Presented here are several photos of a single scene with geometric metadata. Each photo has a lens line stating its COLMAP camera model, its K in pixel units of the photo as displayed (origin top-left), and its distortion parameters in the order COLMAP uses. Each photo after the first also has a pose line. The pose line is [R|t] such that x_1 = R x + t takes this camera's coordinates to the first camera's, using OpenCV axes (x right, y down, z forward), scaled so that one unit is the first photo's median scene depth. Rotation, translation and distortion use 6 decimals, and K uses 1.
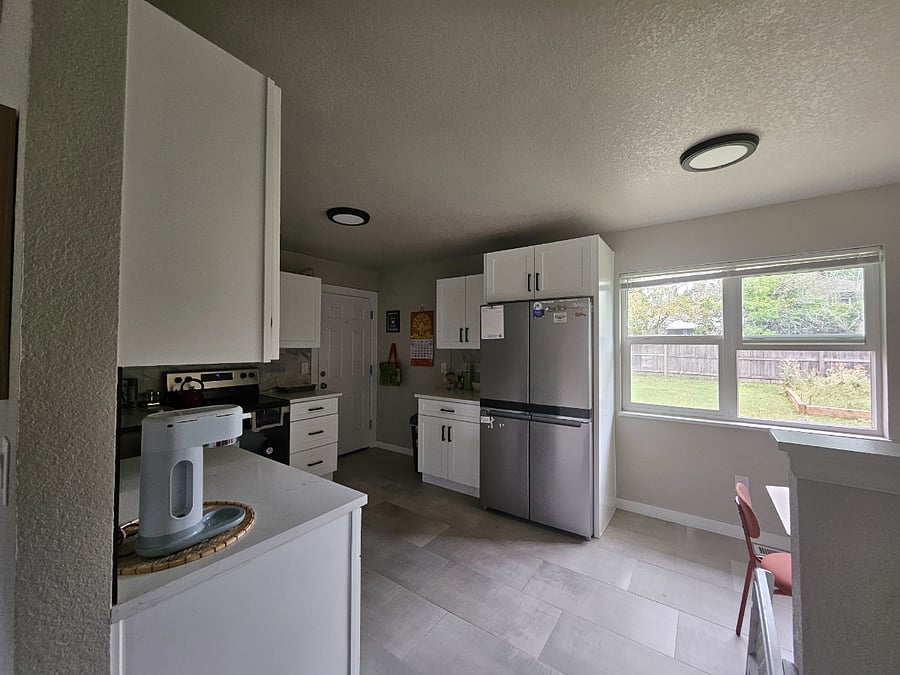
lens RADIAL K [[352.6, 0, 450.0], [0, 352.6, 337.5], [0, 0, 1]] dist [0.000535, 0.000174]
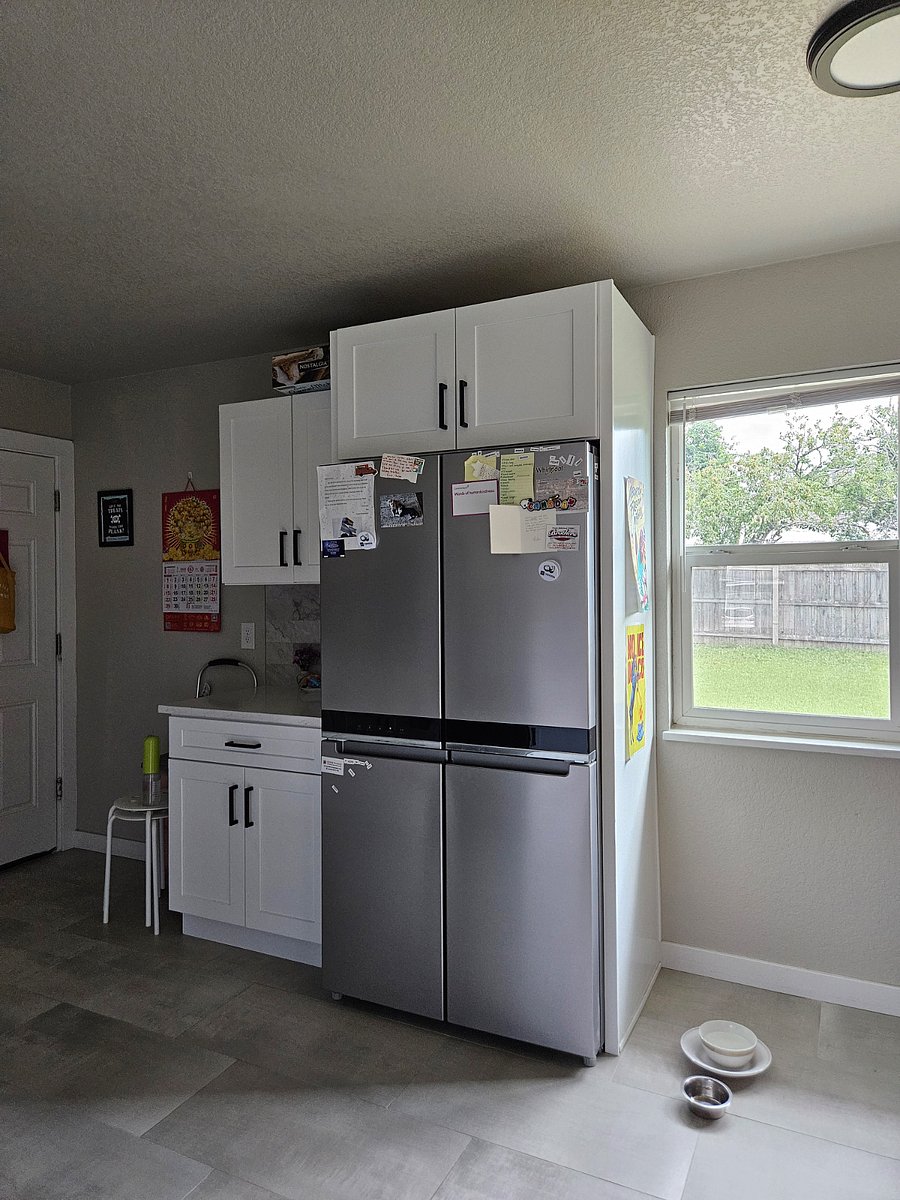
lens RADIAL K [[792.0, 0, 451.0], [0, 792.0, 589.2], [0, 0, 1]] dist [0.035560, -0.002525]
pose [[0.987125, -0.012445, 0.159468, 0.082289], [0.008901, 0.999698, 0.022921, 0.021603], [-0.159705, -0.021206, 0.986937, 0.123924]]
